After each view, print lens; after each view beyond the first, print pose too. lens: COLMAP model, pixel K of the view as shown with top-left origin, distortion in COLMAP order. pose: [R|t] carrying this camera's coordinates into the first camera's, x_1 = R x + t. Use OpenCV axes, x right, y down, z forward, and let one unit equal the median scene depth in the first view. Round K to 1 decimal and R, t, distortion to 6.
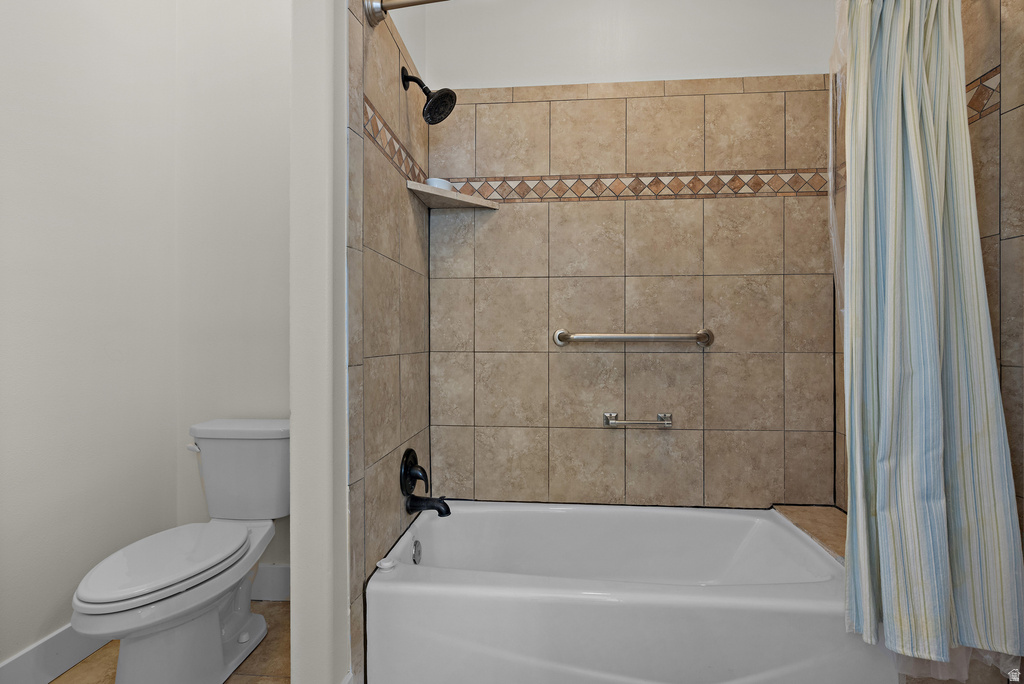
lens RADIAL K [[472.0, 0, 513.0], [0, 472.0, 336.0], [0, 0, 1]] dist [0.001958, -0.000071]
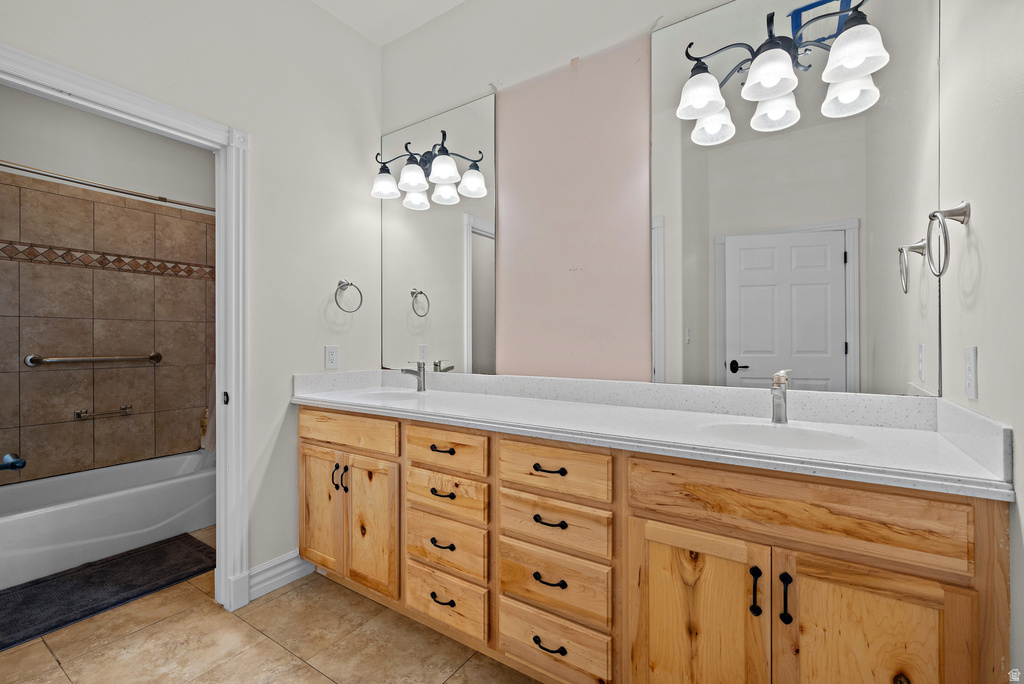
lens RADIAL K [[442.1, 0, 513.1], [0, 442.1, 341.4], [0, 0, 1]] dist [-0.000883, 0.000087]
pose [[0.473865, -0.001578, 0.880596, -0.376527], [0.002394, 0.999997, 0.000504, -0.051207], [-0.880594, 0.001869, 0.473867, -0.868622]]
